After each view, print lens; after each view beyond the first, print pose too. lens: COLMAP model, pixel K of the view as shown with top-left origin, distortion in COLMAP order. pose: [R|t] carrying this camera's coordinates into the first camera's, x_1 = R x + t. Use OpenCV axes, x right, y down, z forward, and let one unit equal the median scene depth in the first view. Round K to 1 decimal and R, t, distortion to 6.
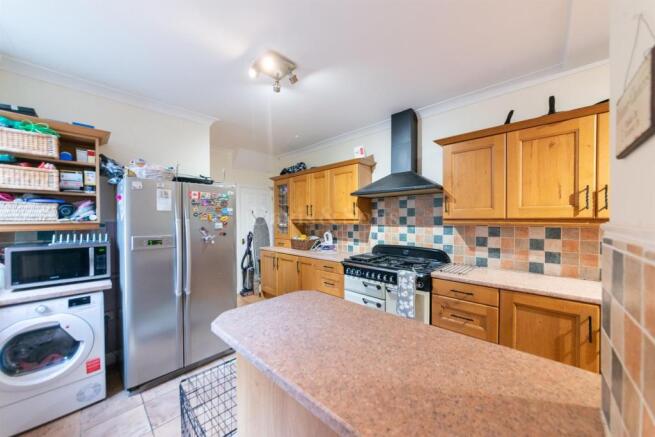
lens RADIAL K [[231.0, 0, 328.7], [0, 231.0, 221.6], [0, 0, 1]] dist [-0.001171, -0.000198]
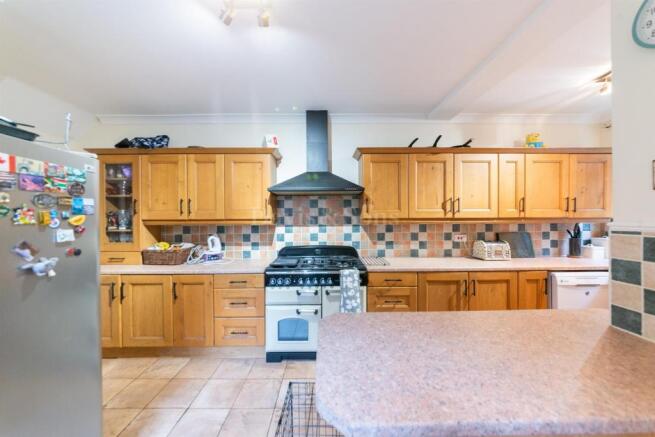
lens RADIAL K [[233.1, 0, 328.0], [0, 233.1, 216.8], [0, 0, 1]] dist [0.000061, 0.000008]
pose [[0.721897, 0.000233, 0.692000, -0.372549], [0.009956, 0.999893, -0.010724, -0.008514], [-0.691928, 0.014631, 0.721818, 0.269892]]
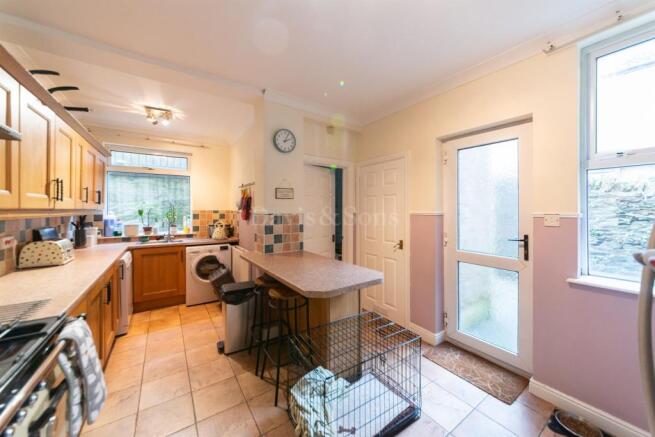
lens RADIAL K [[239.4, 0, 322.4], [0, 239.4, 208.7], [0, 0, 1]] dist [-0.000445, -0.000007]
pose [[-0.973028, 0.002522, 0.230674, -0.198412], [0.003740, 0.999981, 0.004843, -0.010347], [-0.230657, 0.005575, -0.973019, 1.128334]]
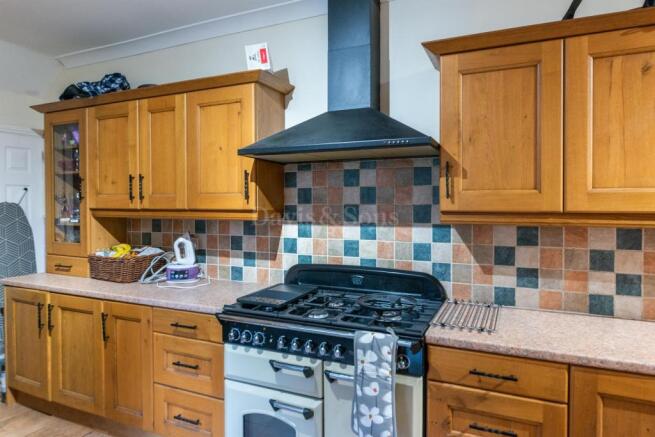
lens RADIAL K [[407.1, 0, 328.5], [0, 407.1, 206.2], [0, 0, 1]] dist [0.003668, 0.000411]
pose [[0.945151, -0.002447, 0.326625, 0.006156], [0.001942, 0.999996, 0.001871, -0.021863], [-0.326628, -0.001134, 0.945152, 0.259705]]
